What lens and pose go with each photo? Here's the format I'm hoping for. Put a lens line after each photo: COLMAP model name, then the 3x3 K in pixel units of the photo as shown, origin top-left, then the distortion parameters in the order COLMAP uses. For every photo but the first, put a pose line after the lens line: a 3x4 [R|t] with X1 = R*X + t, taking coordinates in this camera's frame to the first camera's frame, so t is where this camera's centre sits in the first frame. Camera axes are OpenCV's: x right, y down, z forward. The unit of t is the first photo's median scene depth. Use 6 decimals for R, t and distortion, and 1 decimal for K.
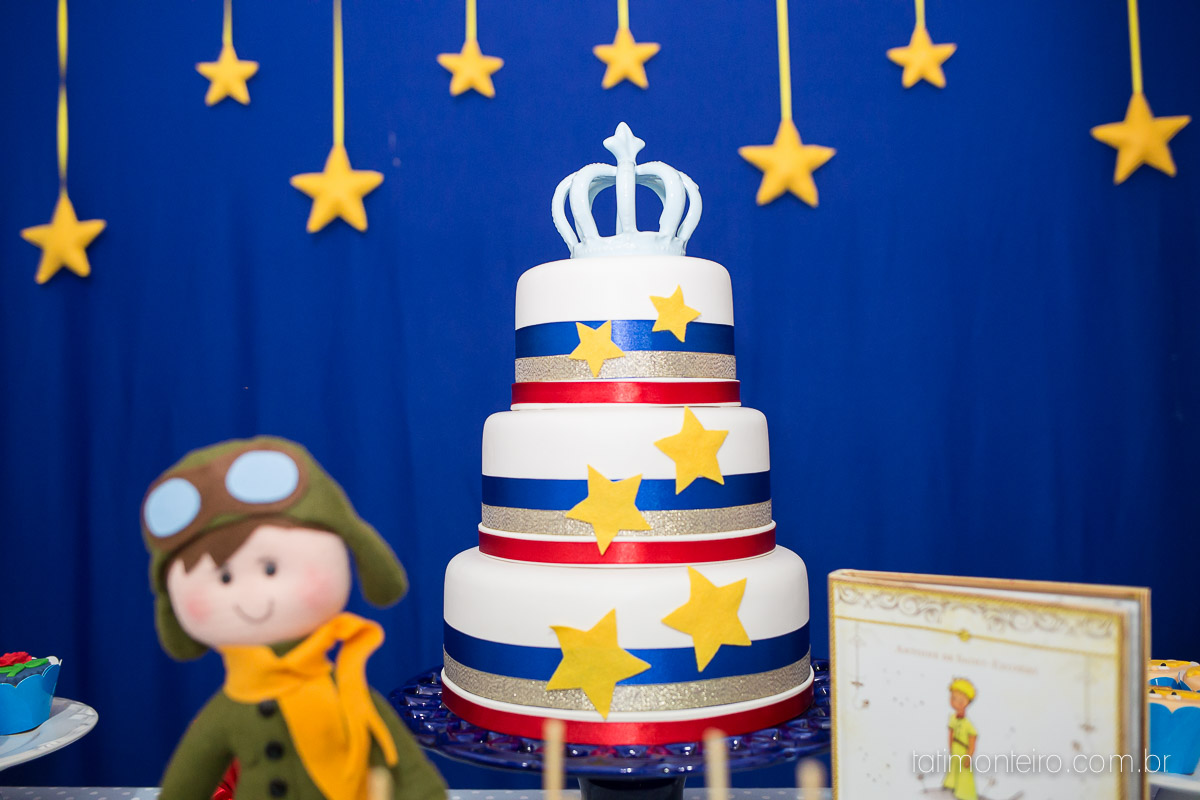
lens RADIAL K [[1222.6, 0, 603.7], [0, 1222.6, 404.7], [0, 0, 1]] dist [0.017219, 0.000000]
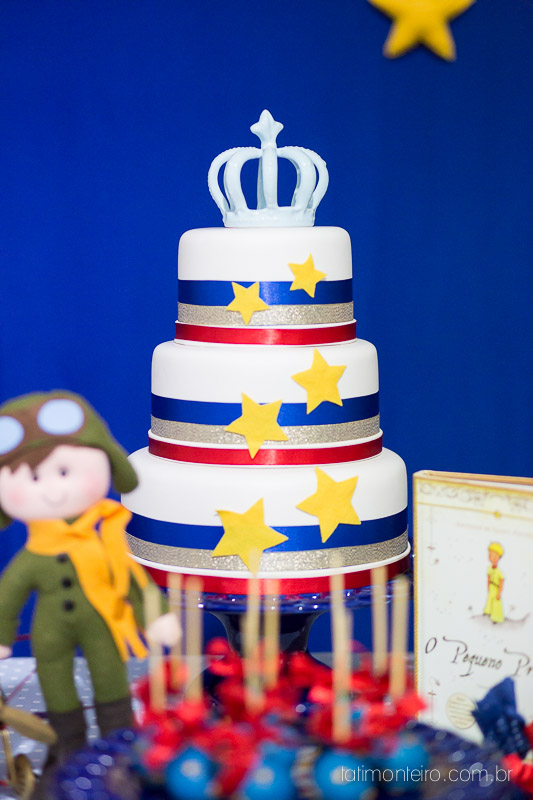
lens RADIAL K [[1955.6, 0, 264.6], [0, 1955.6, 399.4], [0, 0, 1]] dist [0.652754, 0.000000]
pose [[0.998464, 0.002177, 0.055354, -0.109825], [-0.008240, 0.993949, 0.109537, -0.183400], [-0.054780, -0.109825, 0.992440, -1.167614]]
